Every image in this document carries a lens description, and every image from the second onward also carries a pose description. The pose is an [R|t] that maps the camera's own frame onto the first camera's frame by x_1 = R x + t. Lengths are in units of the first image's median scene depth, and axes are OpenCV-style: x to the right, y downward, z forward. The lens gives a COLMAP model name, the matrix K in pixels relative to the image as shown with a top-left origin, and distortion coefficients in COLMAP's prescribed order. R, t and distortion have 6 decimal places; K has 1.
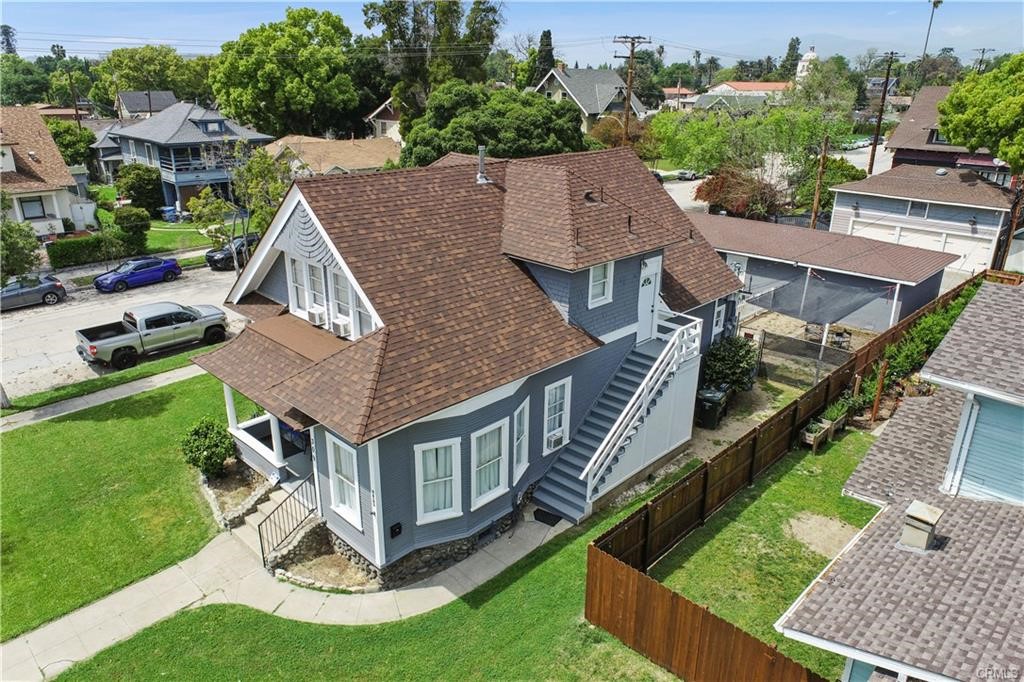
lens RADIAL K [[695.5, 0, 512.3], [0, 695.5, 351.4], [0, 0, 1]] dist [-0.007040, 0.001733]
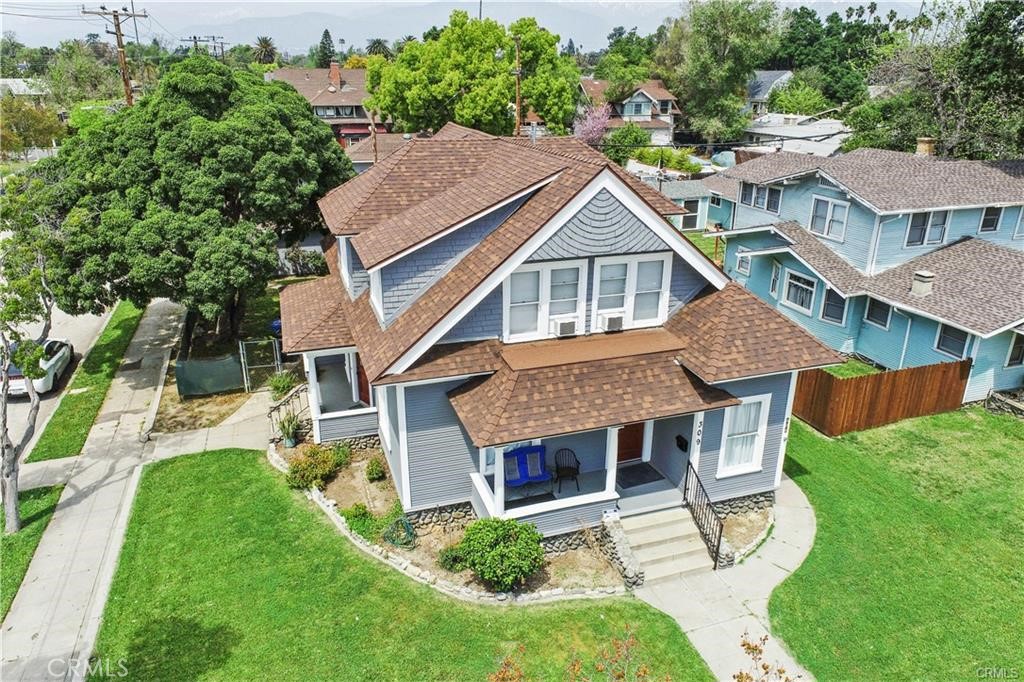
lens RADIAL K [[695.5, 0, 512.3], [0, 695.5, 351.4], [0, 0, 1]] dist [-0.007040, 0.001733]
pose [[0.455263, -0.338637, 0.823444, -1.064456], [0.325219, 0.924190, 0.200261, -0.221196], [-0.828835, 0.176628, 0.530881, 0.622980]]
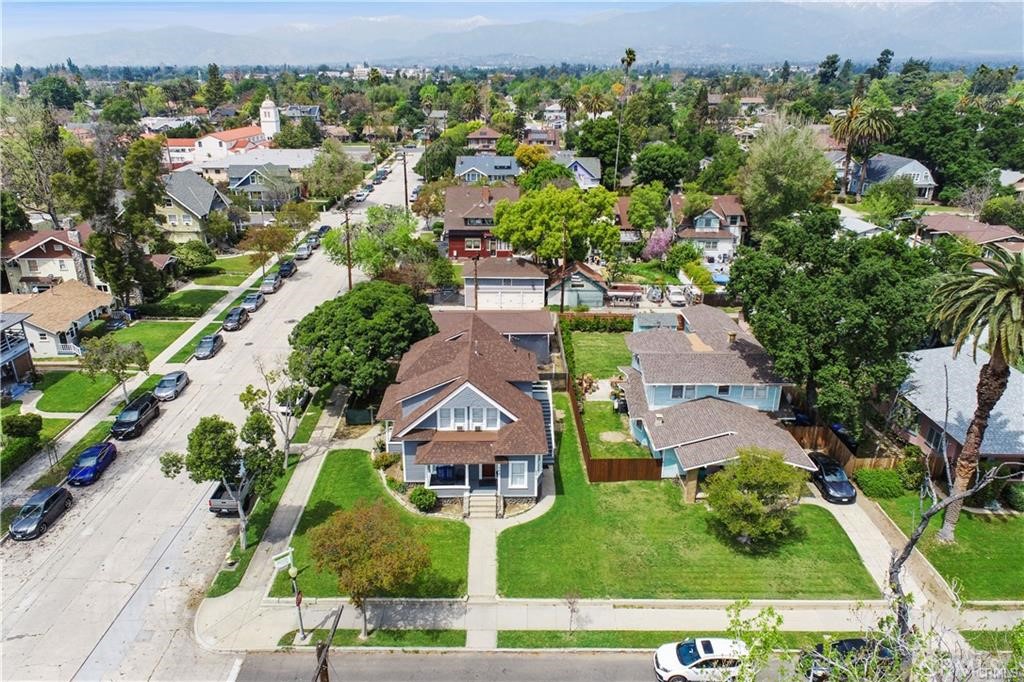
lens RADIAL K [[695.5, 0, 512.3], [0, 695.5, 351.4], [0, 0, 1]] dist [-0.007040, 0.001733]
pose [[0.695376, -0.269762, 0.666094, -1.799118], [0.261058, 0.958376, 0.115599, -0.567961], [-0.669553, 0.093504, 0.736856, -1.025171]]
